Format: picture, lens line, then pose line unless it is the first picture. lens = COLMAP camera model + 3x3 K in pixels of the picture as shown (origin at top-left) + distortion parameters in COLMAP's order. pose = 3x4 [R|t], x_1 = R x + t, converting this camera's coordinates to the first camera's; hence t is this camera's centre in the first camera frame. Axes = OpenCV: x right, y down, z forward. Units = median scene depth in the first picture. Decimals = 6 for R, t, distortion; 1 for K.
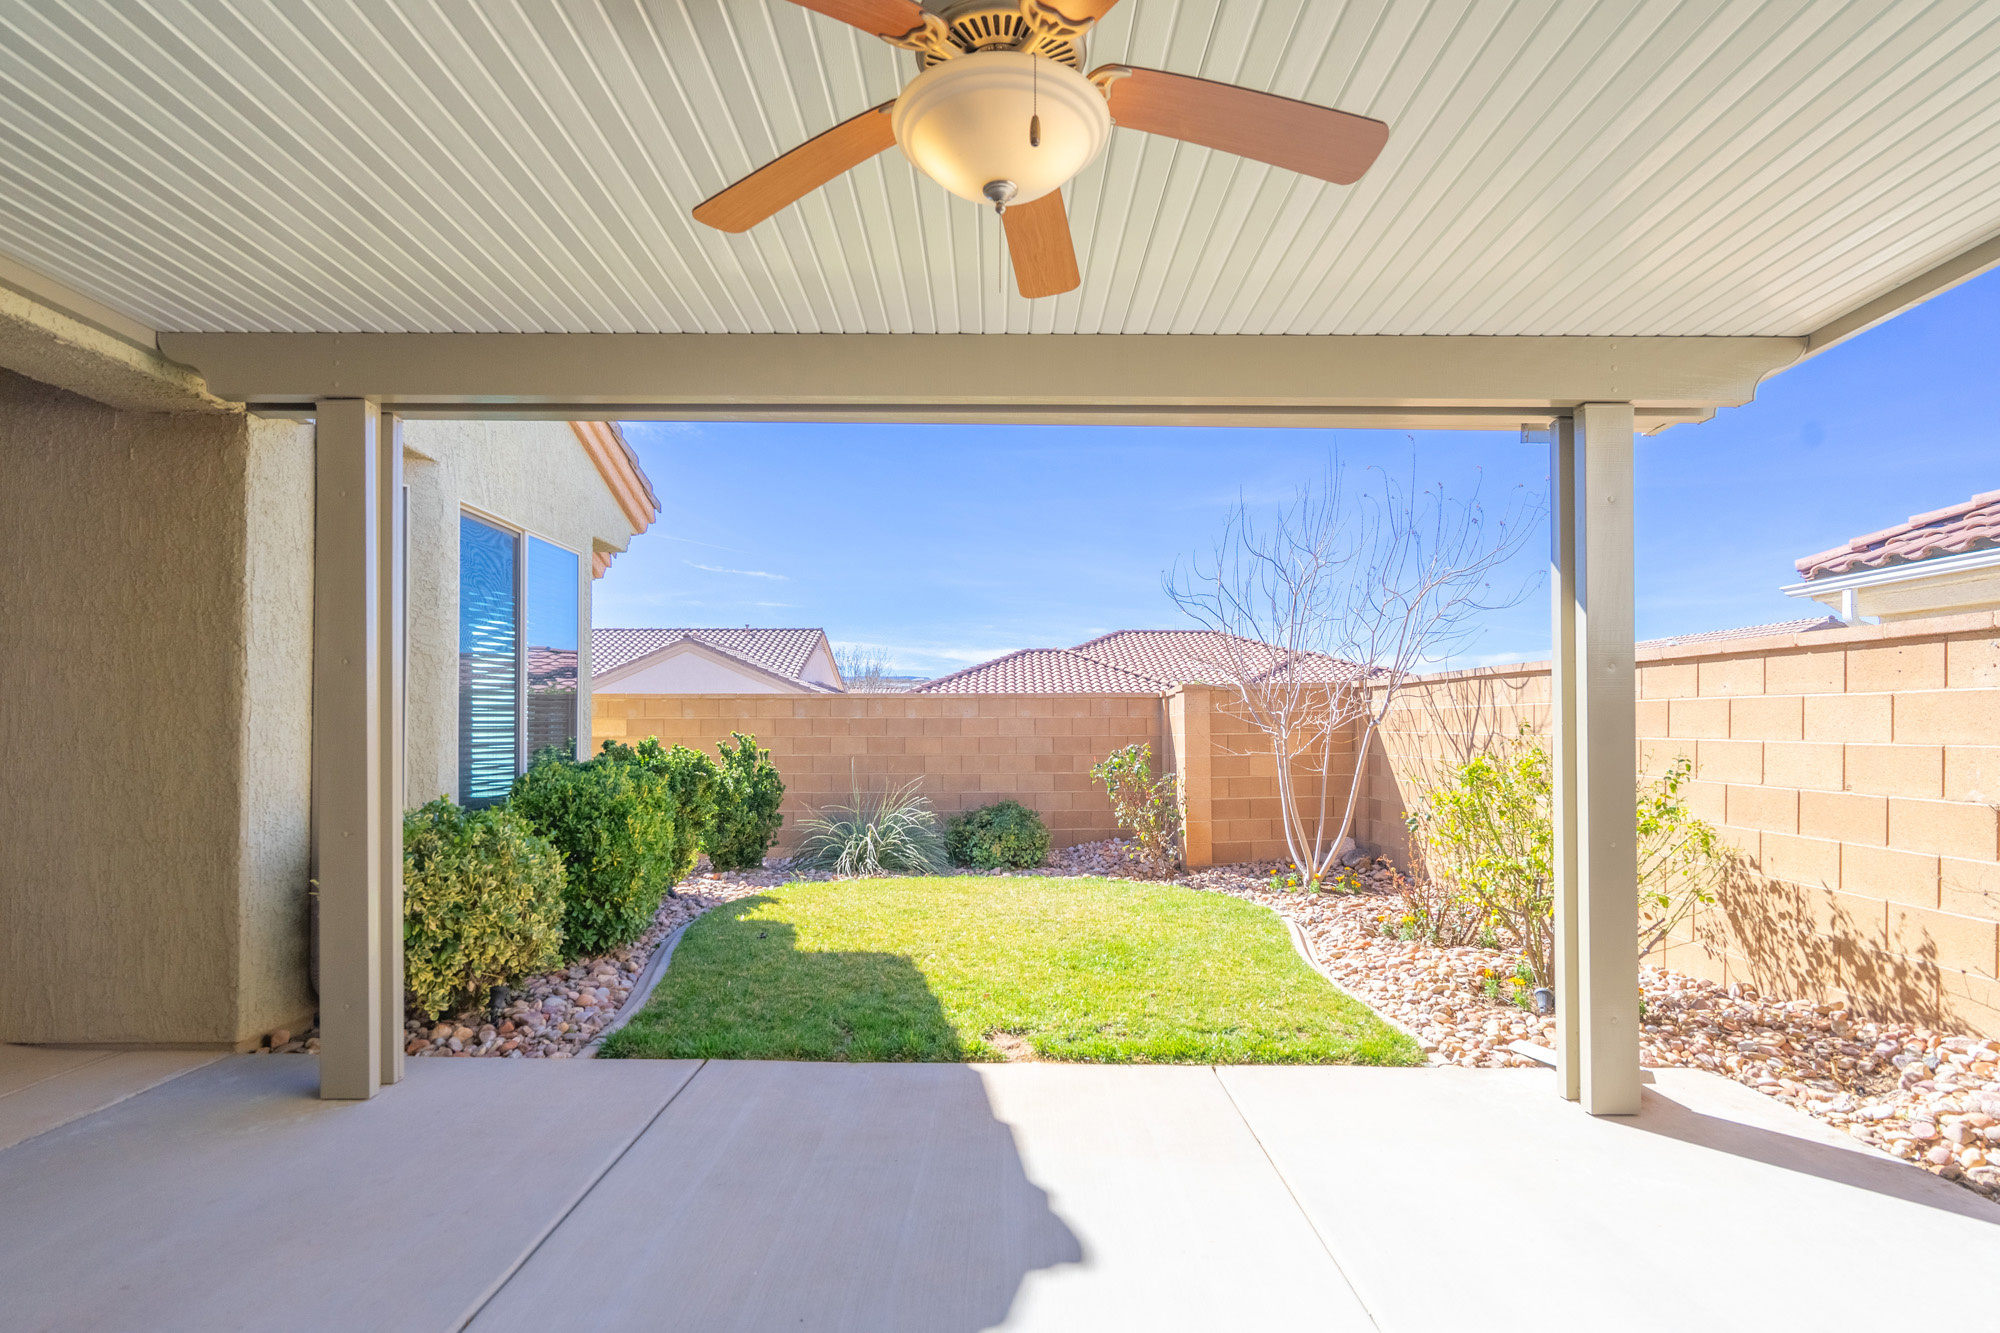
lens RADIAL K [[933.0, 0, 1014.9], [0, 933.0, 721.9], [0, 0, 1]] dist [-0.005482, -0.000093]
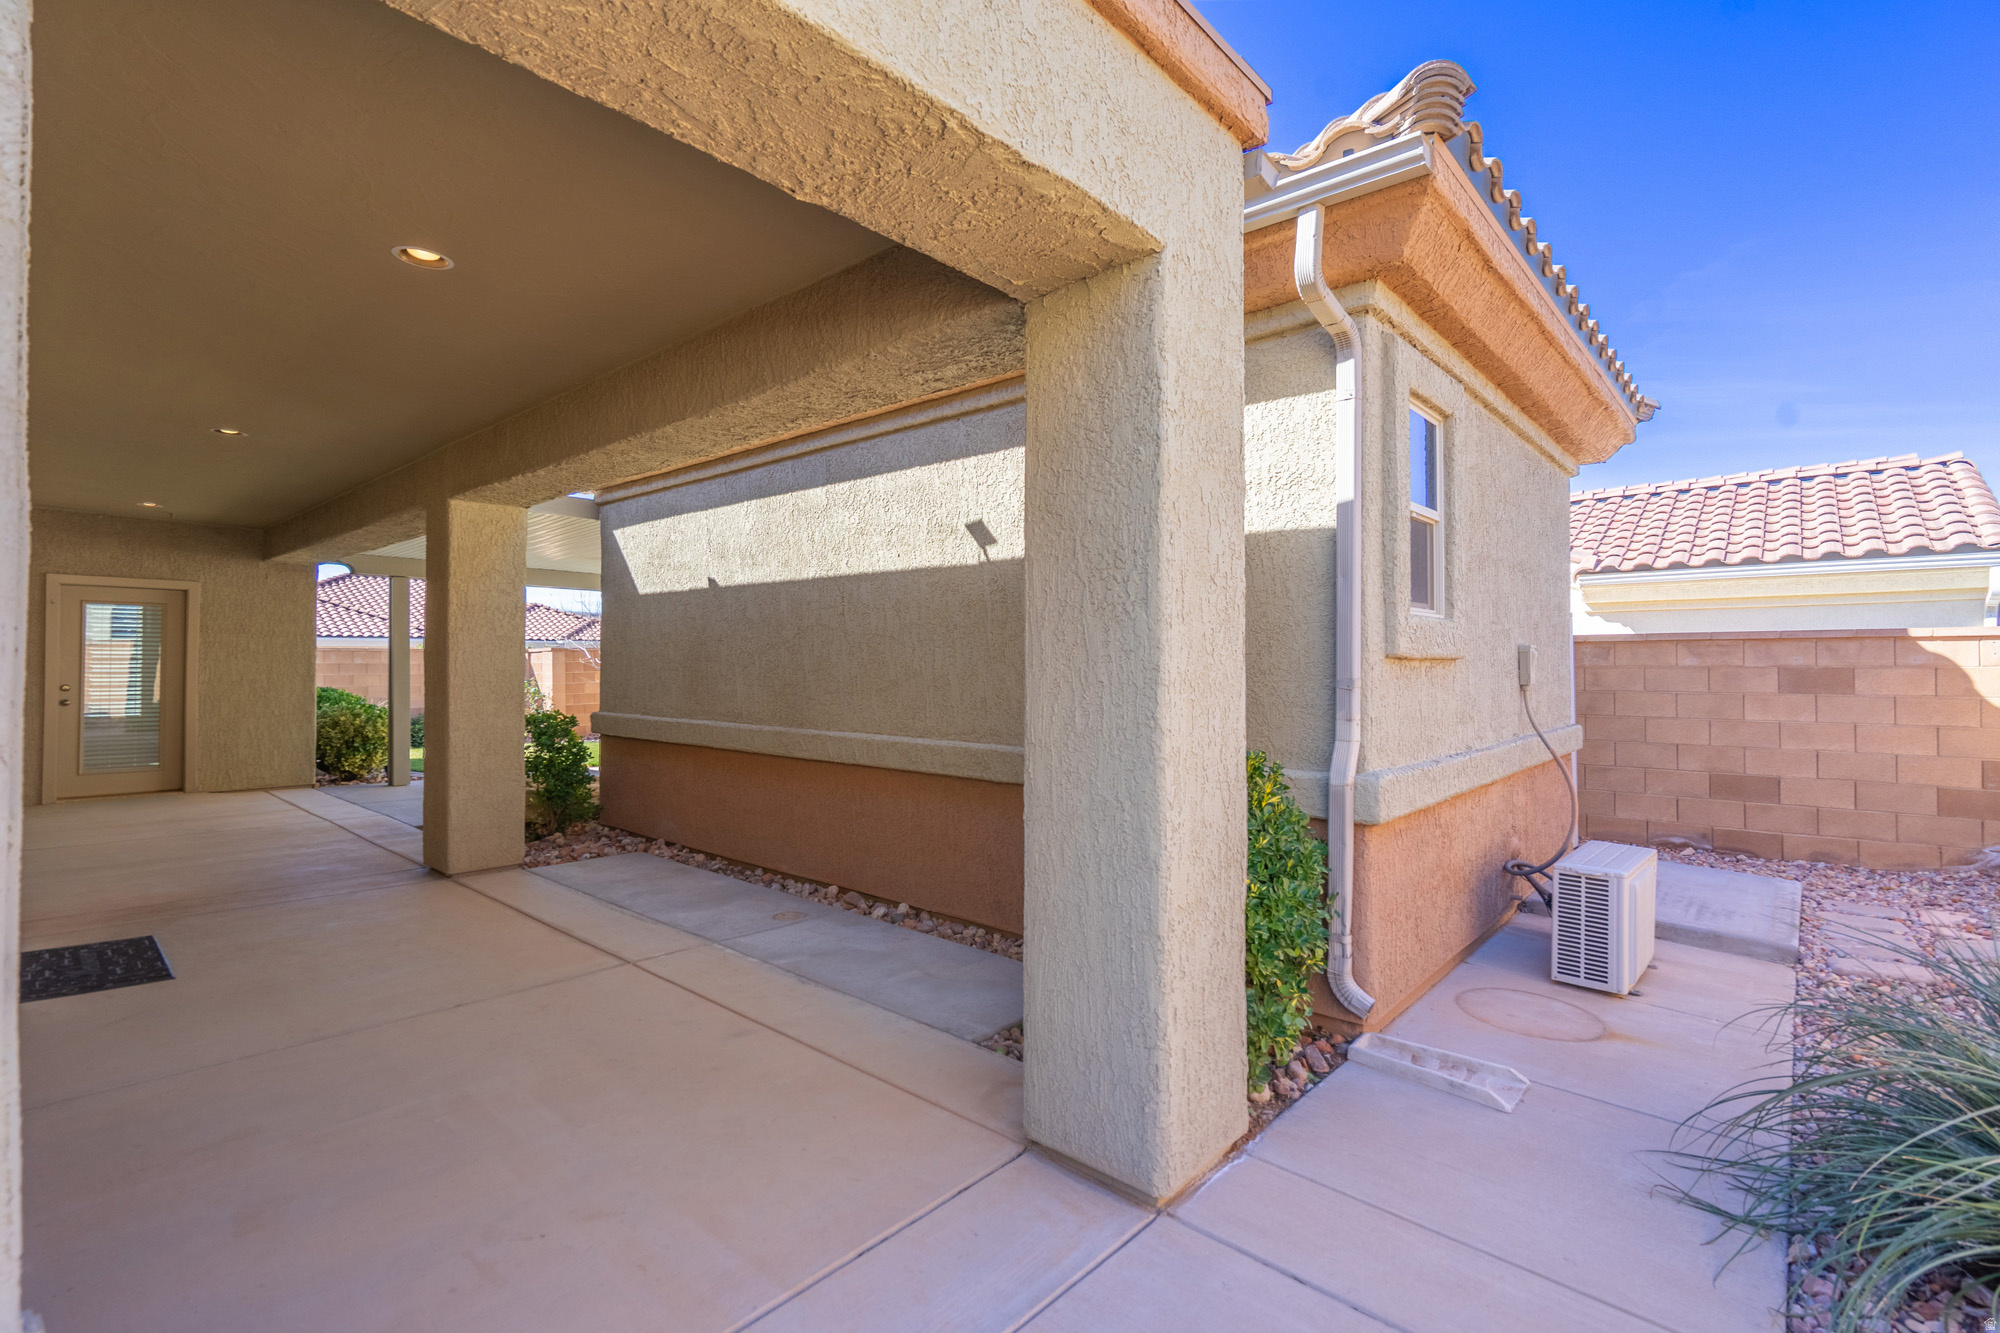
lens RADIAL K [[933.0, 0, 1010.0], [0, 933.0, 662.9], [0, 0, 1]] dist [-0.005482, -0.000093]
pose [[0.672324, 0.001940, 0.740254, -0.658666], [-0.008438, 0.999952, 0.005043, -0.027529], [-0.740208, -0.009637, 0.672308, -1.099005]]
